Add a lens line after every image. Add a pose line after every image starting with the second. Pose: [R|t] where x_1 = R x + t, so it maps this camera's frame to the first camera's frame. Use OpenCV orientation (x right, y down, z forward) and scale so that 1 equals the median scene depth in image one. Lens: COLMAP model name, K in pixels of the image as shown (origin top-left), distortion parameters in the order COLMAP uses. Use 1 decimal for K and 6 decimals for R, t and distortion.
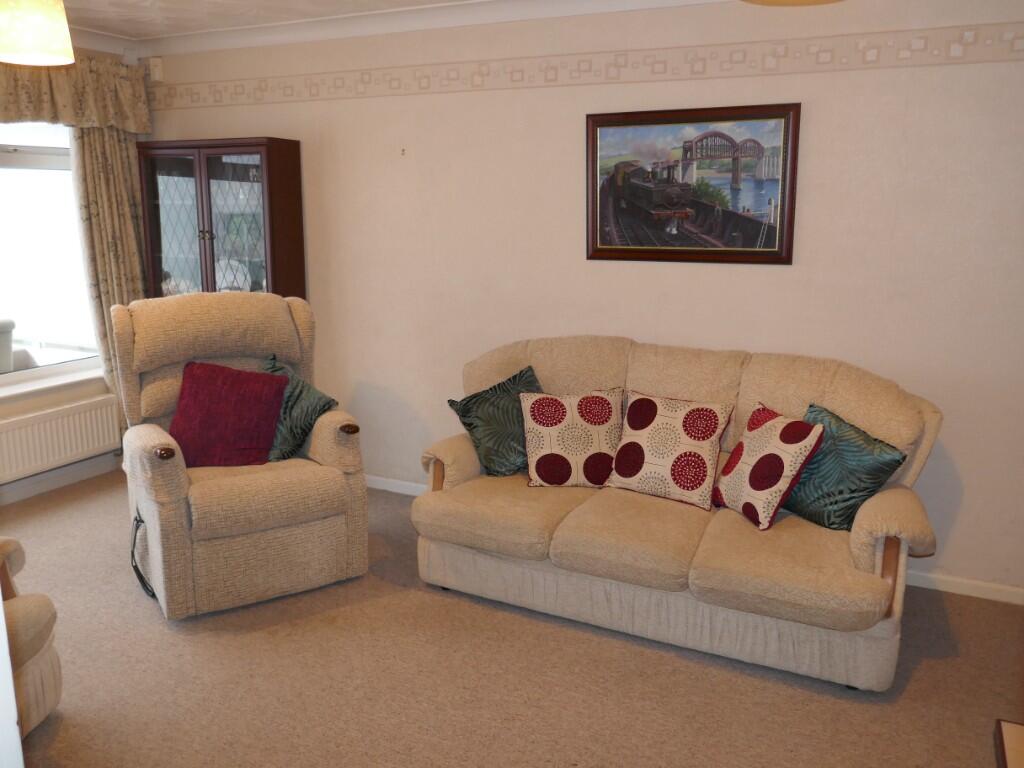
lens RADIAL K [[642.5, 0, 511.7], [0, 642.5, 366.5], [0, 0, 1]] dist [-0.001654, -0.000184]
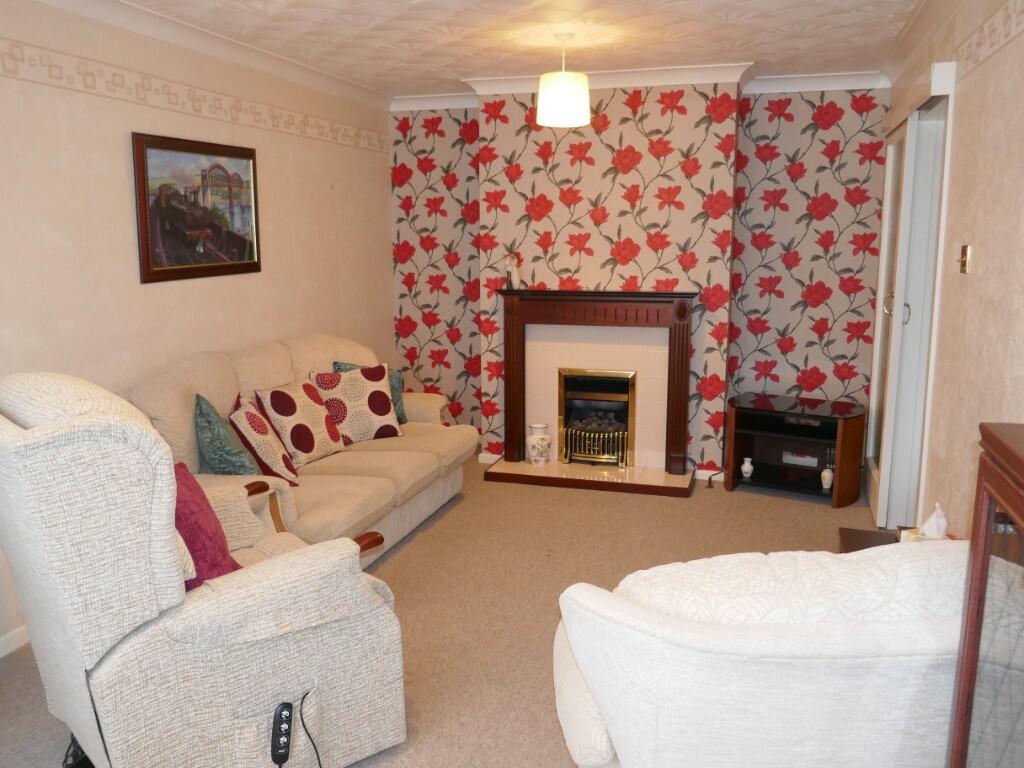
lens RADIAL K [[840.2, 0, 512.0], [0, 840.2, 384.0], [0, 0, 1]] dist [0.000037, 0.000007]
pose [[-0.066701, -0.198727, 0.977783, -1.240189], [0.212314, 0.954695, 0.208518, -0.181310], [-0.974922, 0.221505, -0.021486, 0.575863]]
